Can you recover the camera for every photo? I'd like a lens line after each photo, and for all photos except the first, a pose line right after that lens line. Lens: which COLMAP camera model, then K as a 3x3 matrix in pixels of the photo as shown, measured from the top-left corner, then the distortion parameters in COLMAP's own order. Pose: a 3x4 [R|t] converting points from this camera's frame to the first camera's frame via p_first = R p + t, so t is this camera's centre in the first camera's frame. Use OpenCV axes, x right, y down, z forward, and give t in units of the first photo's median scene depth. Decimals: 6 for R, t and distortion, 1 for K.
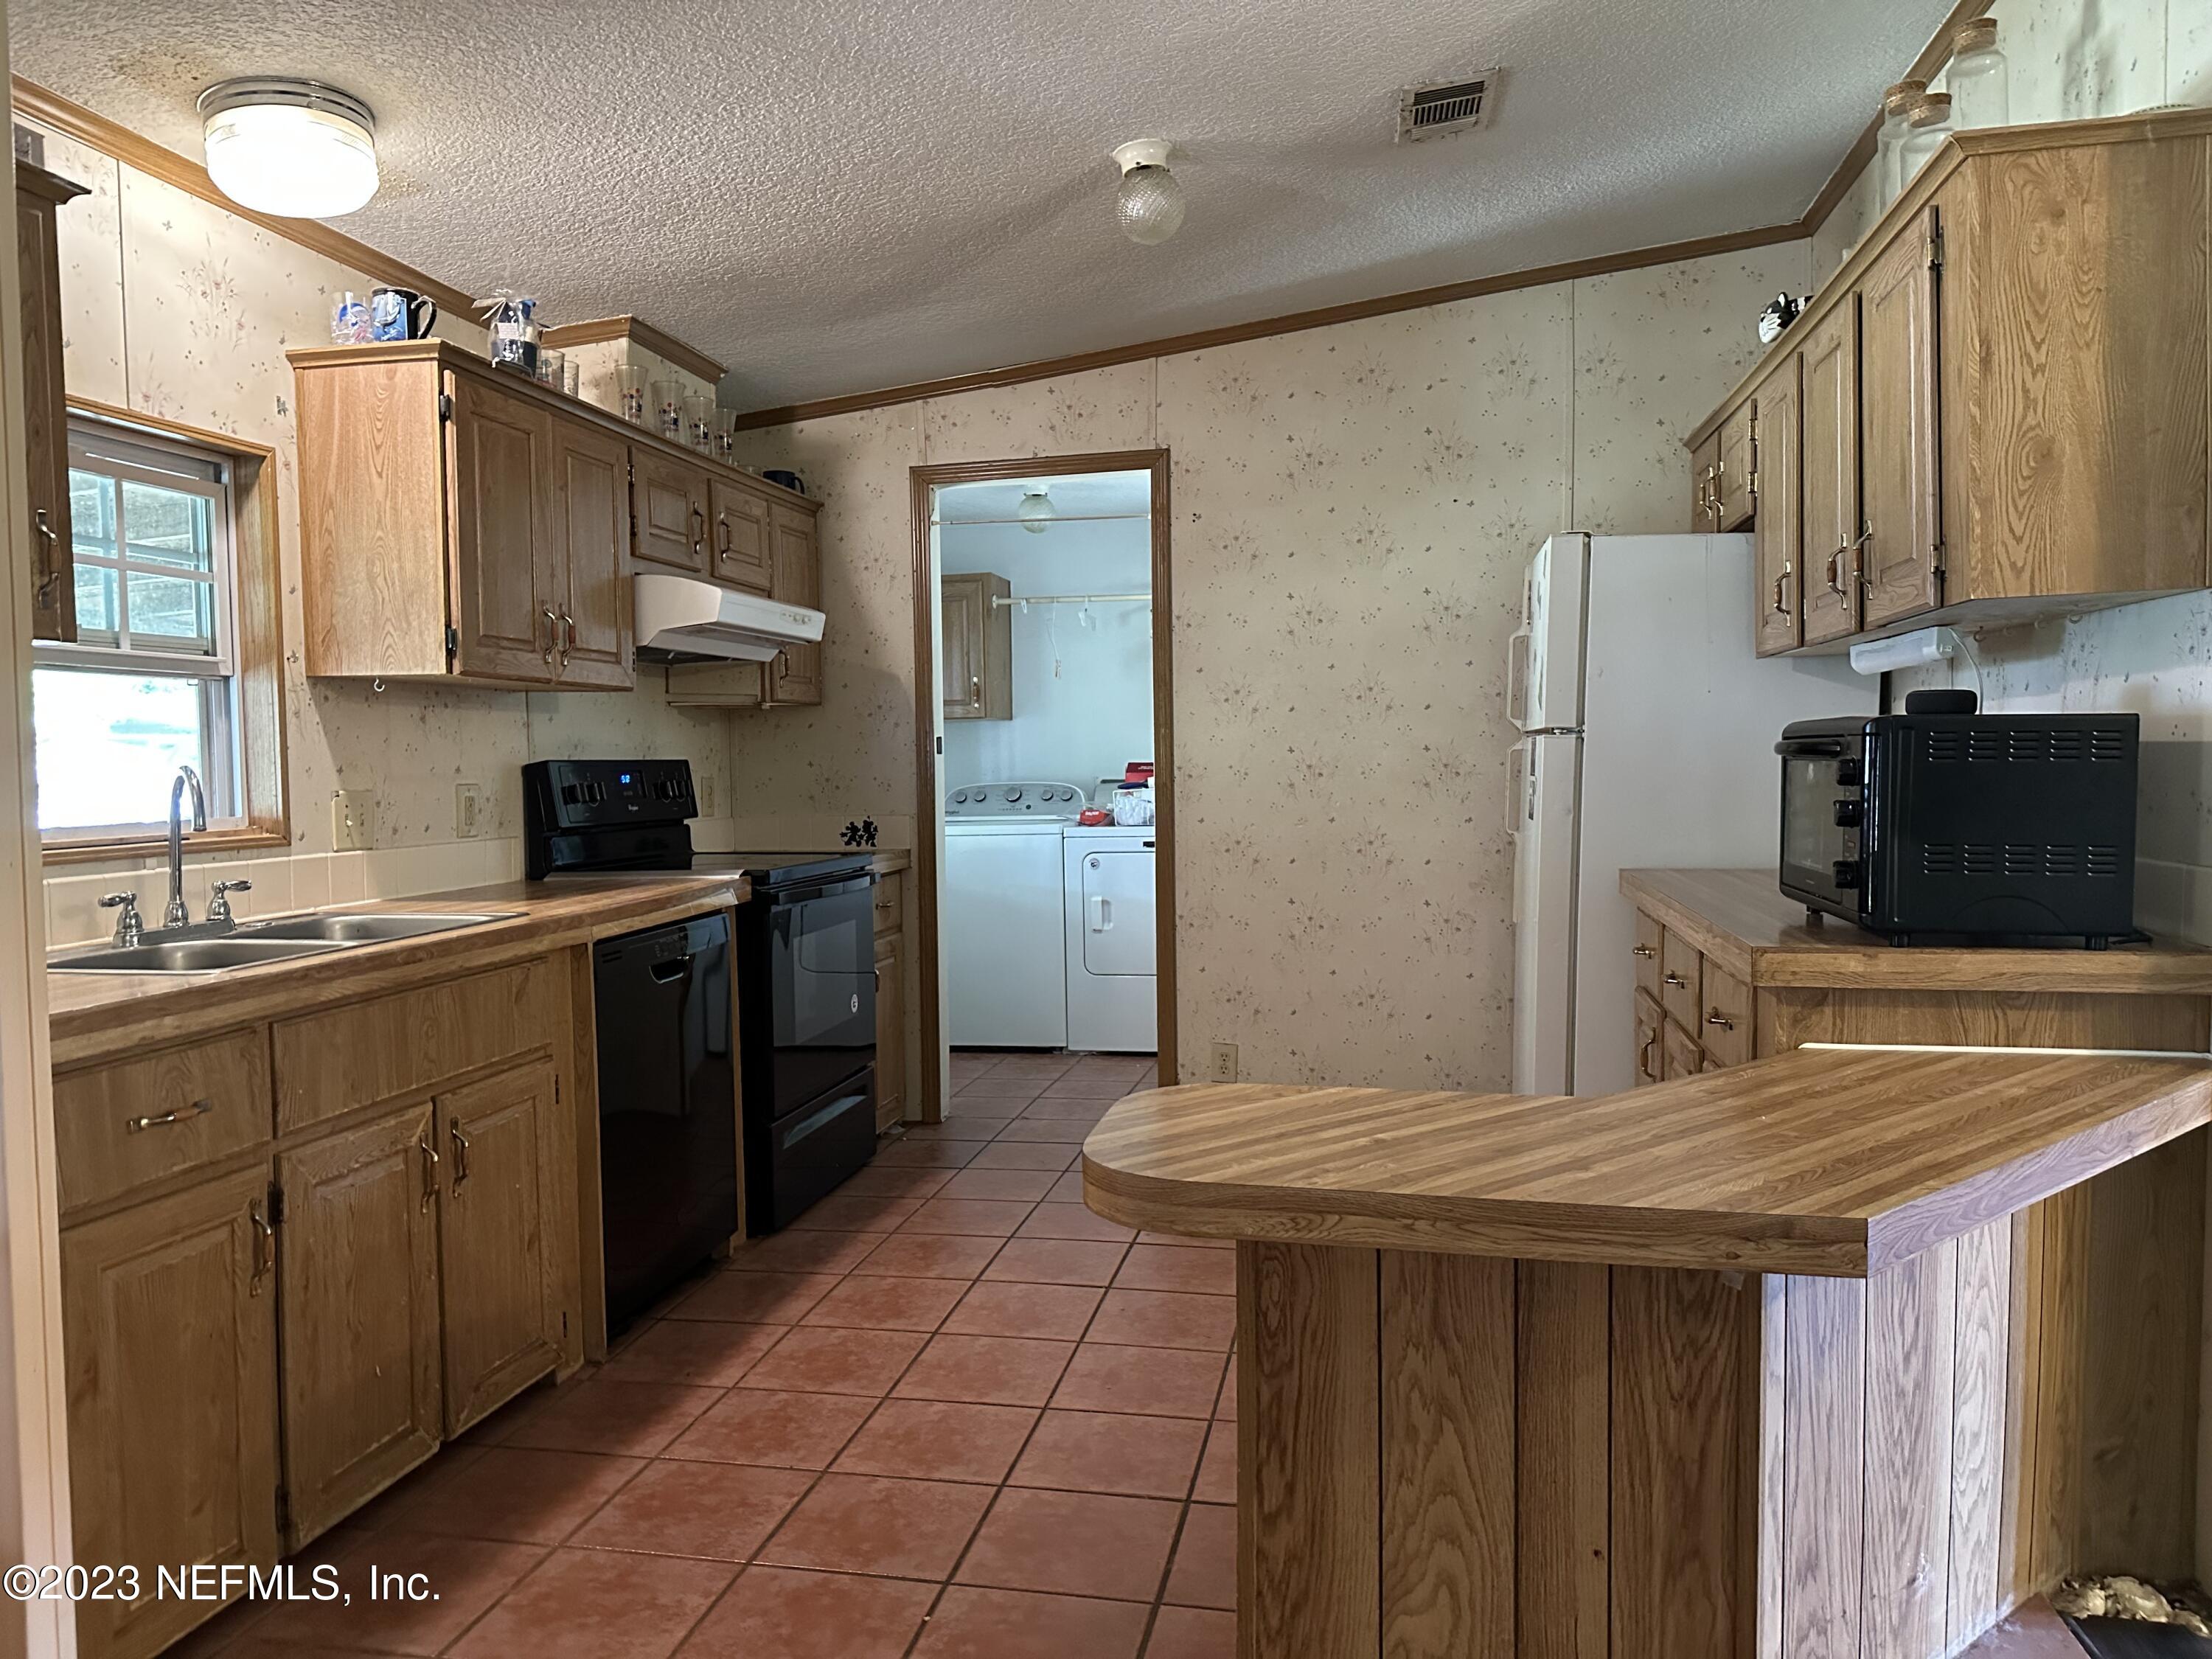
lens RADIAL K [[1543.0, 0, 1103.4], [0, 1543.0, 839.5], [0, 0, 1]] dist [0.084262, -0.115466]
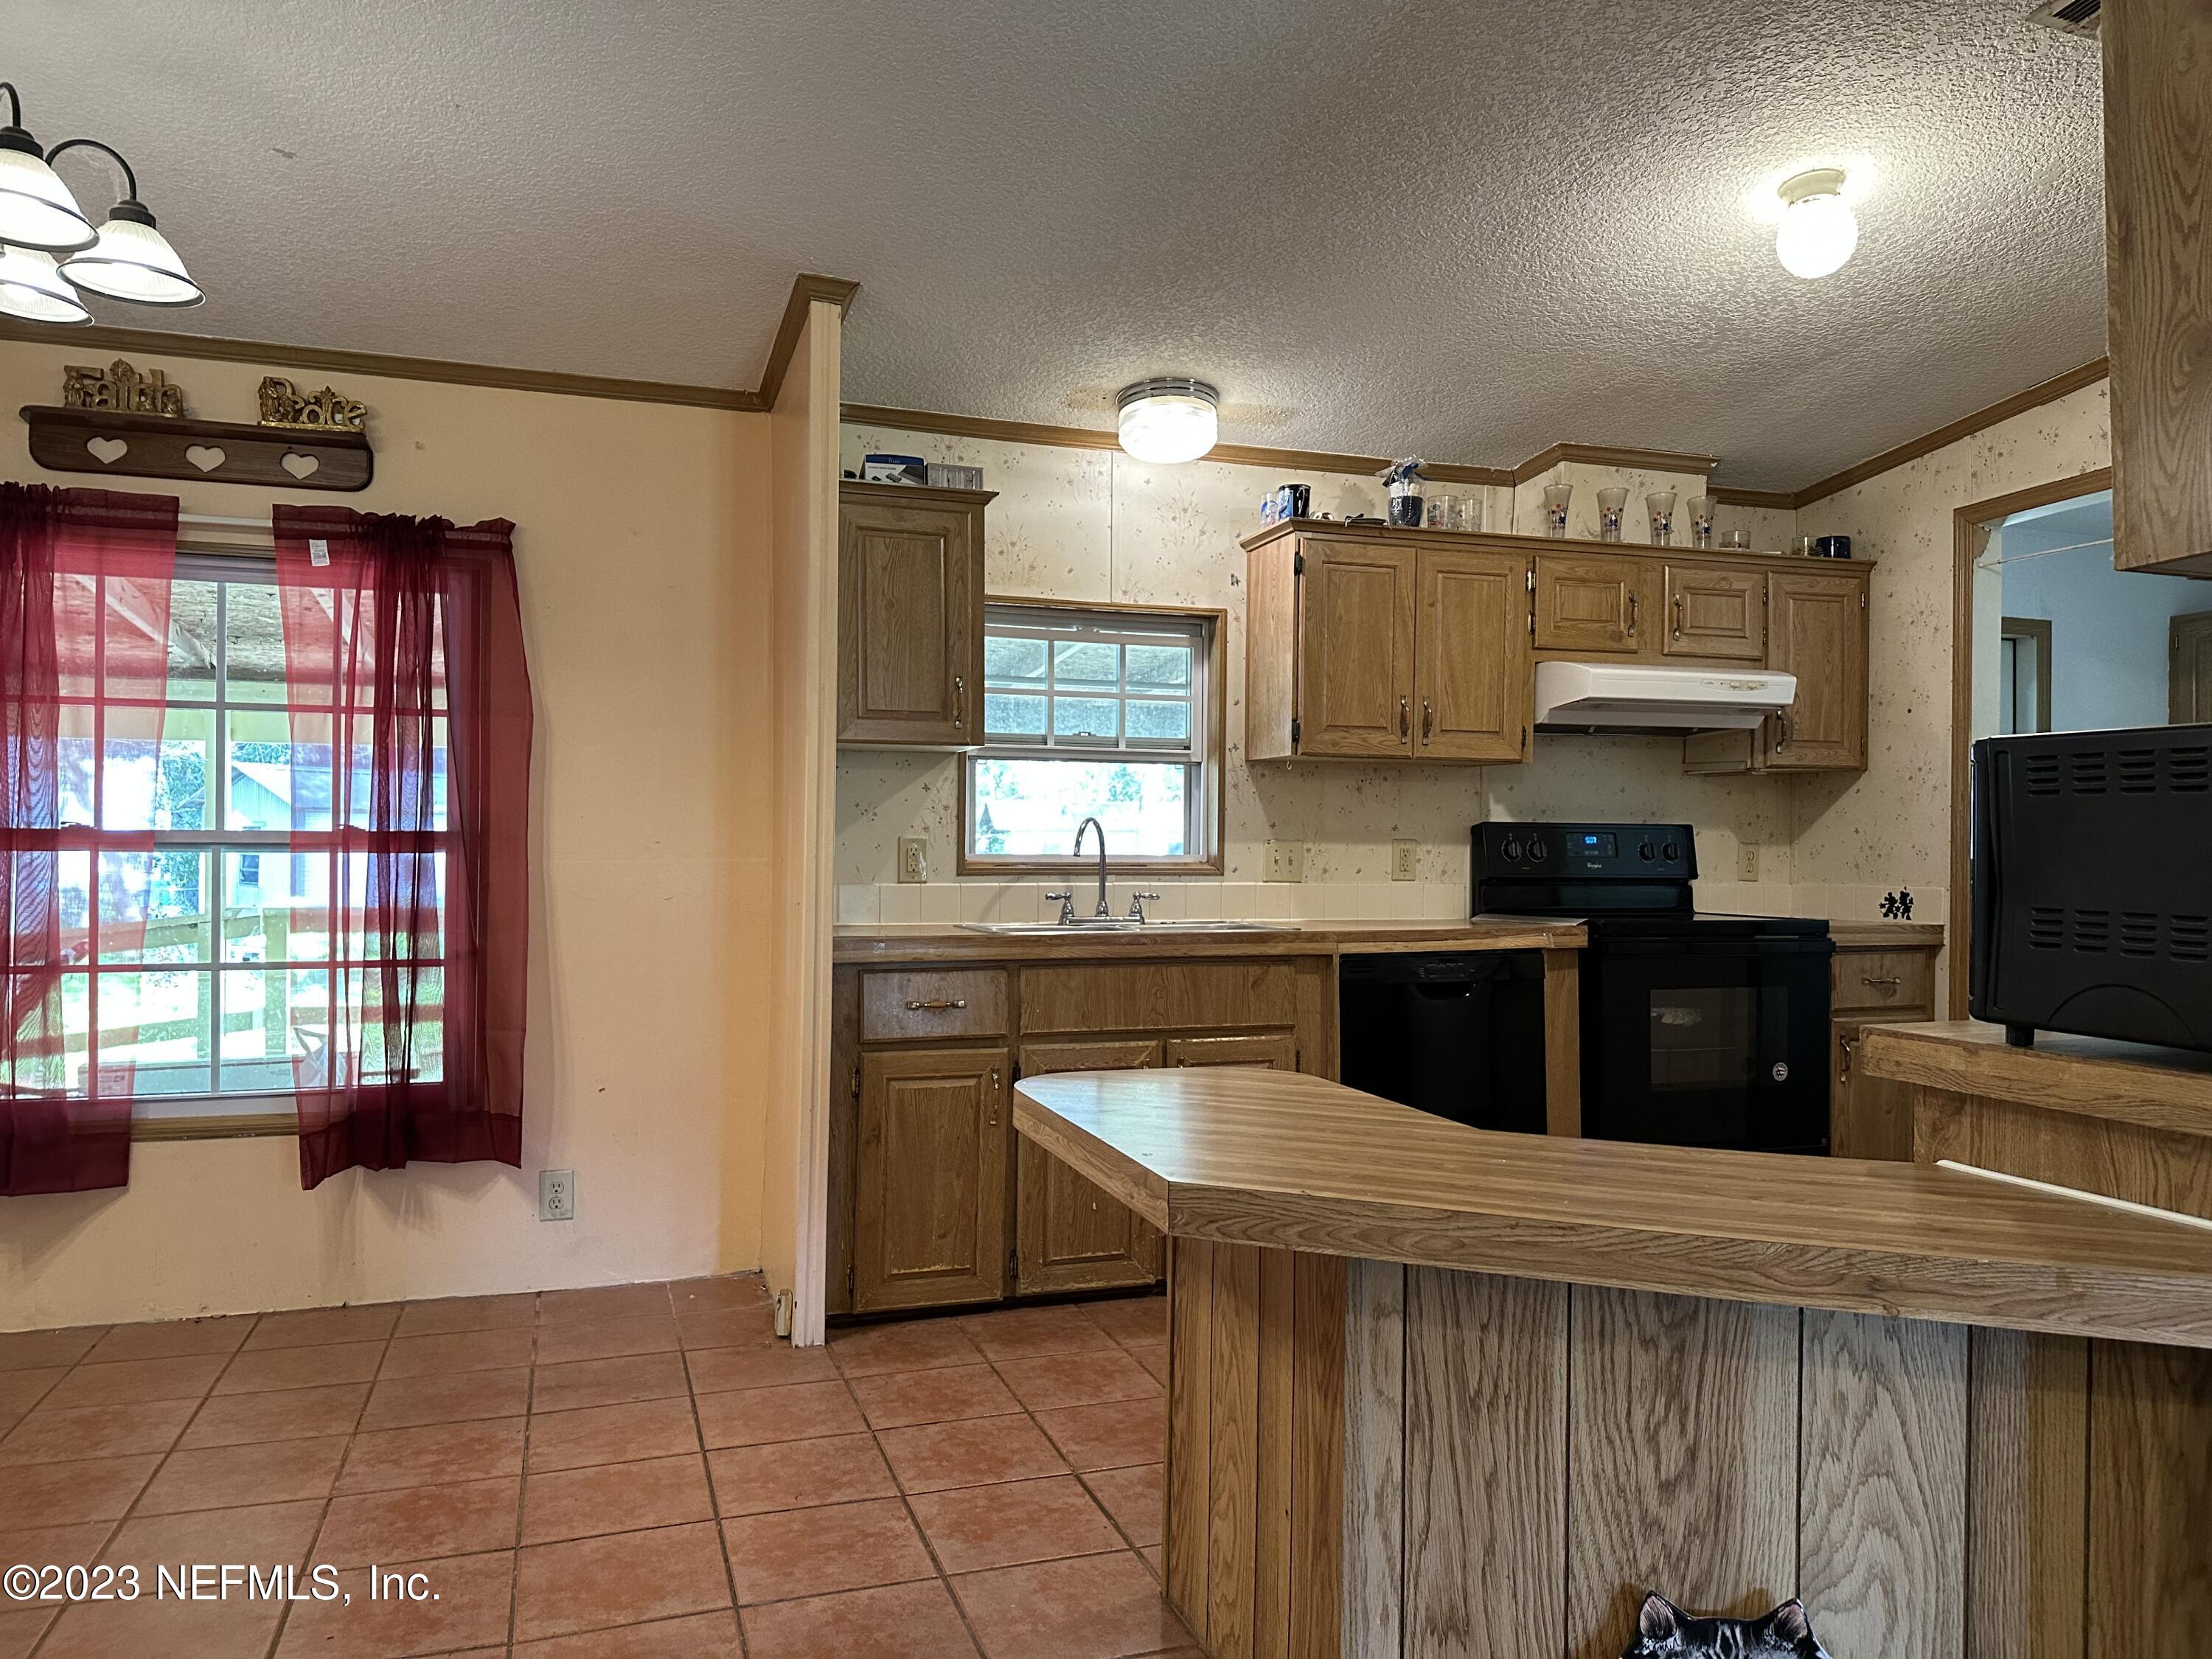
lens RADIAL K [[1543.0, 0, 1103.4], [0, 1543.0, 839.5], [0, 0, 1]] dist [0.084262, -0.115466]
pose [[0.496927, 0.009566, -0.867740, 0.710881], [-0.058780, 0.998014, -0.022659, 0.010265], [0.865800, 0.062265, 0.496502, 0.186717]]
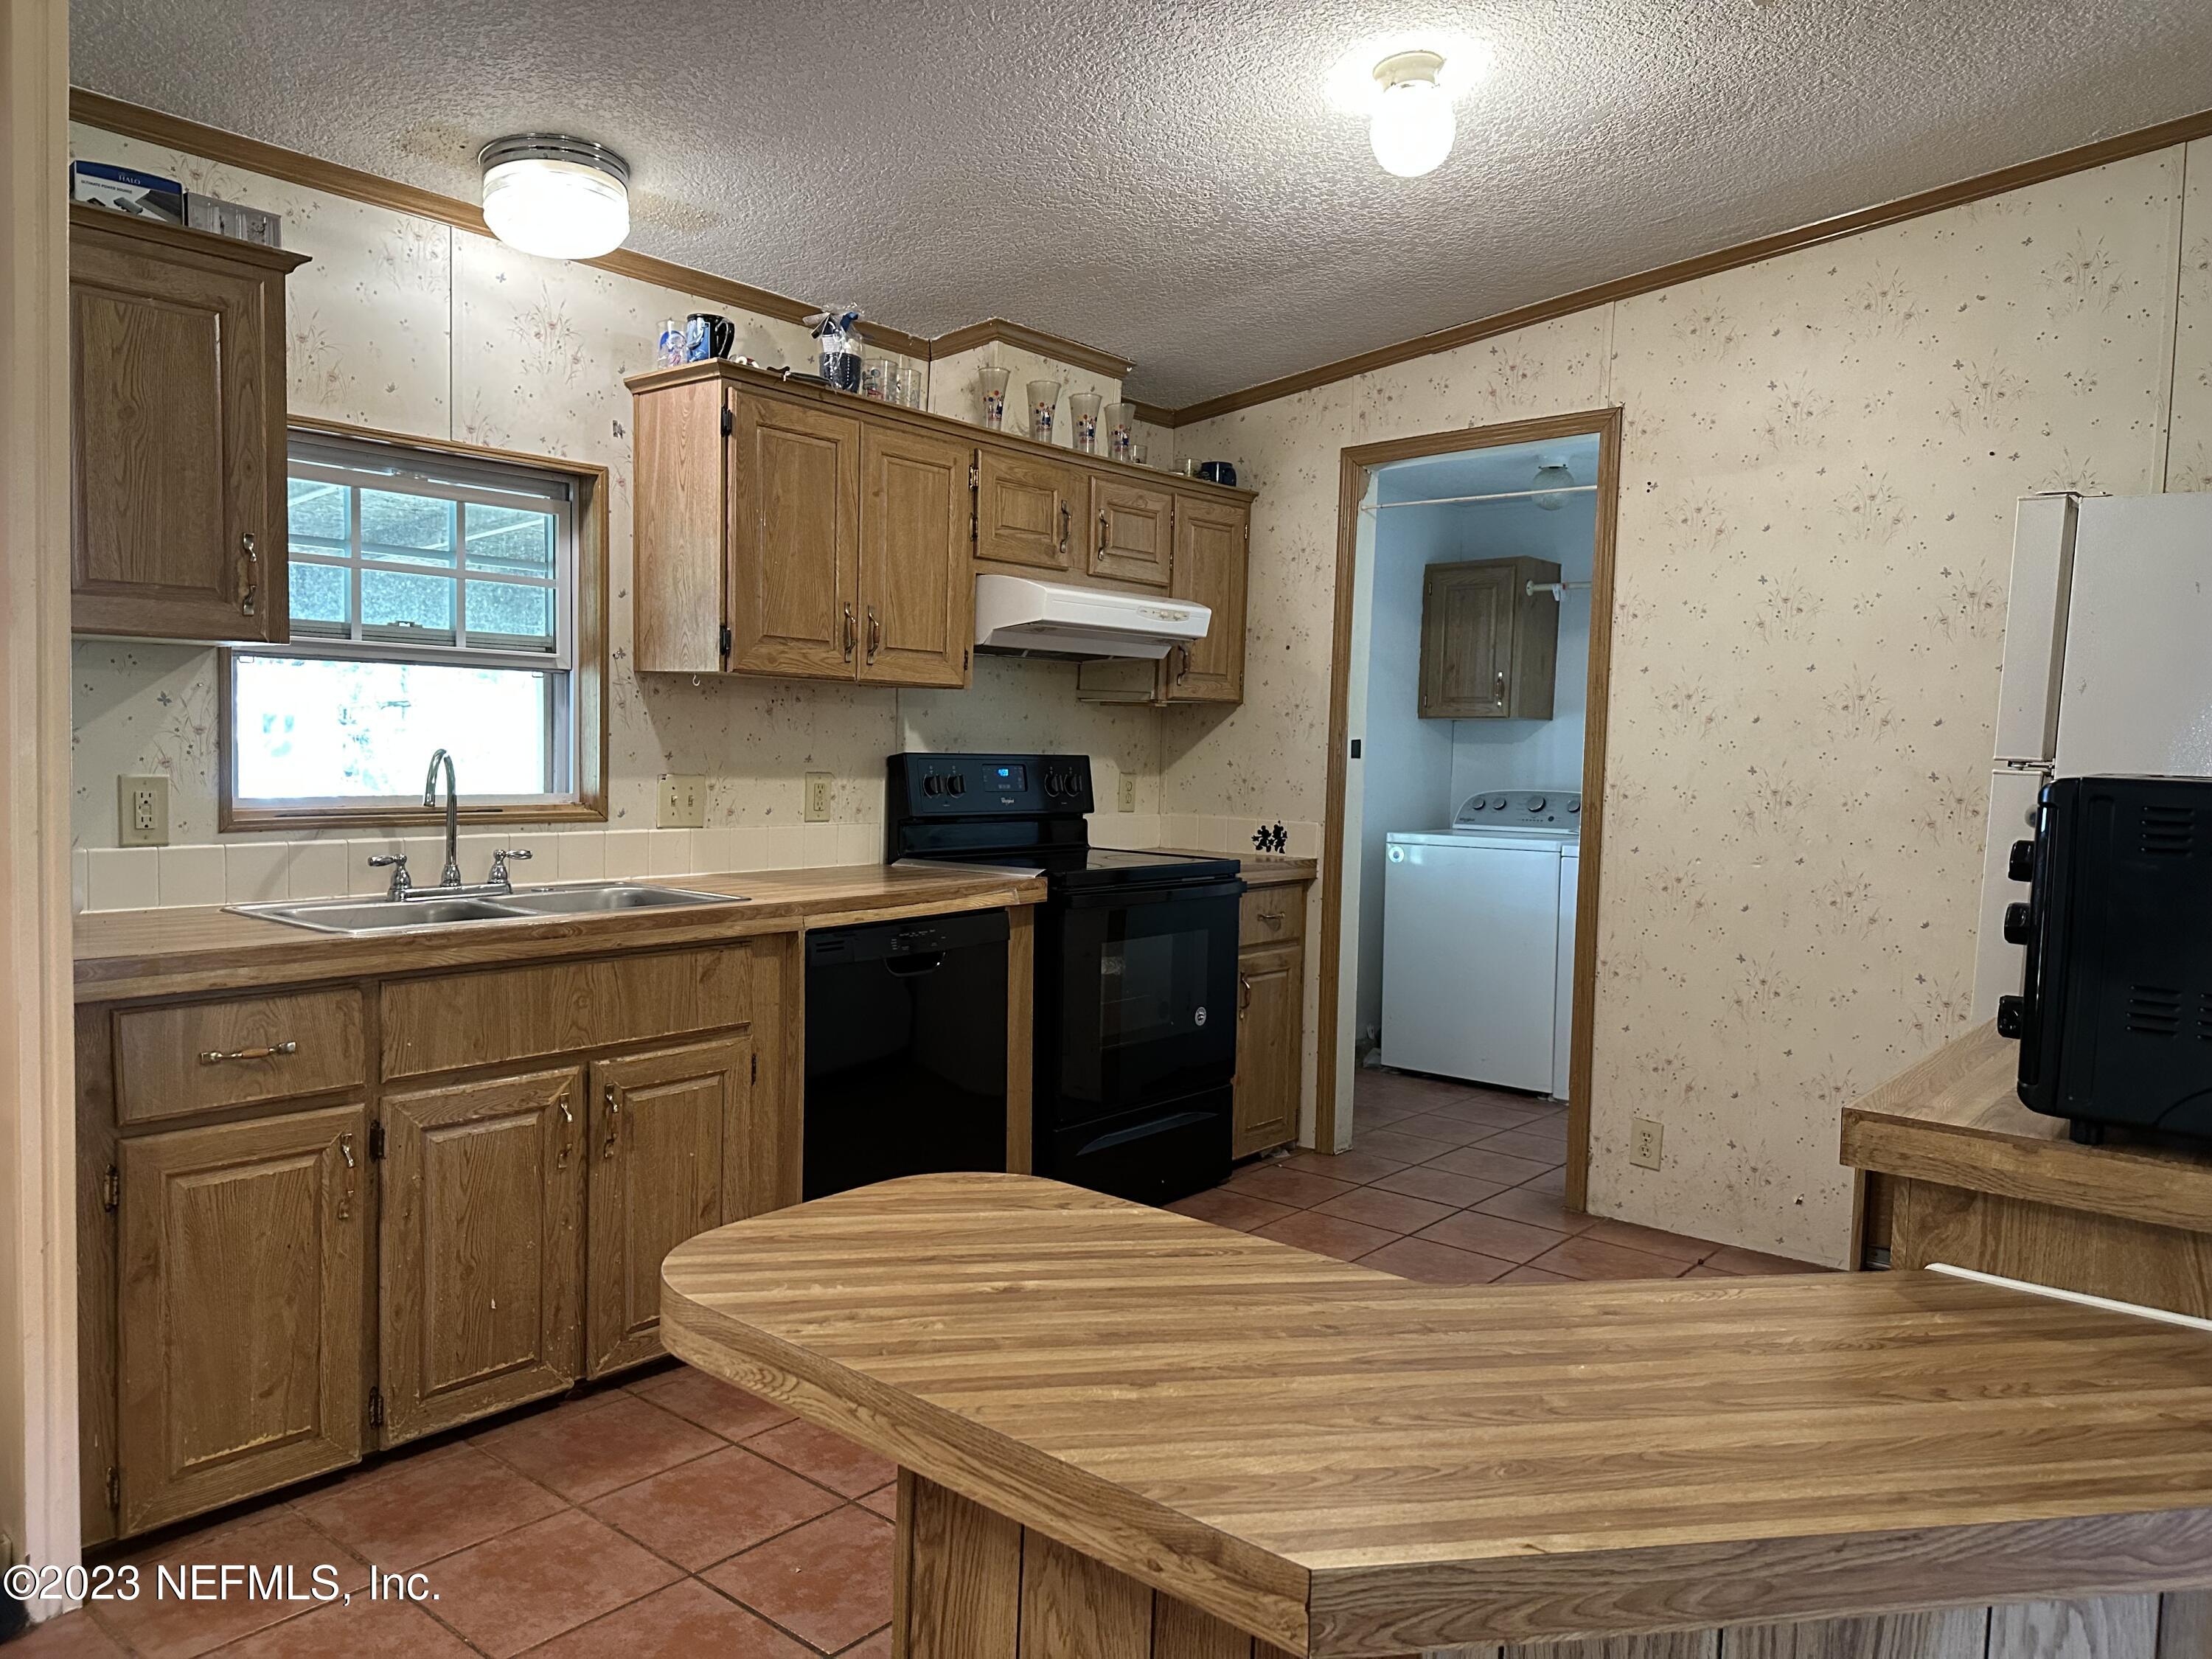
lens RADIAL K [[1543.0, 0, 1103.4], [0, 1543.0, 839.5], [0, 0, 1]] dist [0.084262, -0.115466]
pose [[0.876711, 0.066144, -0.476449, 0.344090], [-0.061960, 0.997778, 0.024507, -0.033734], [0.477011, 0.008035, 0.878861, 0.191448]]
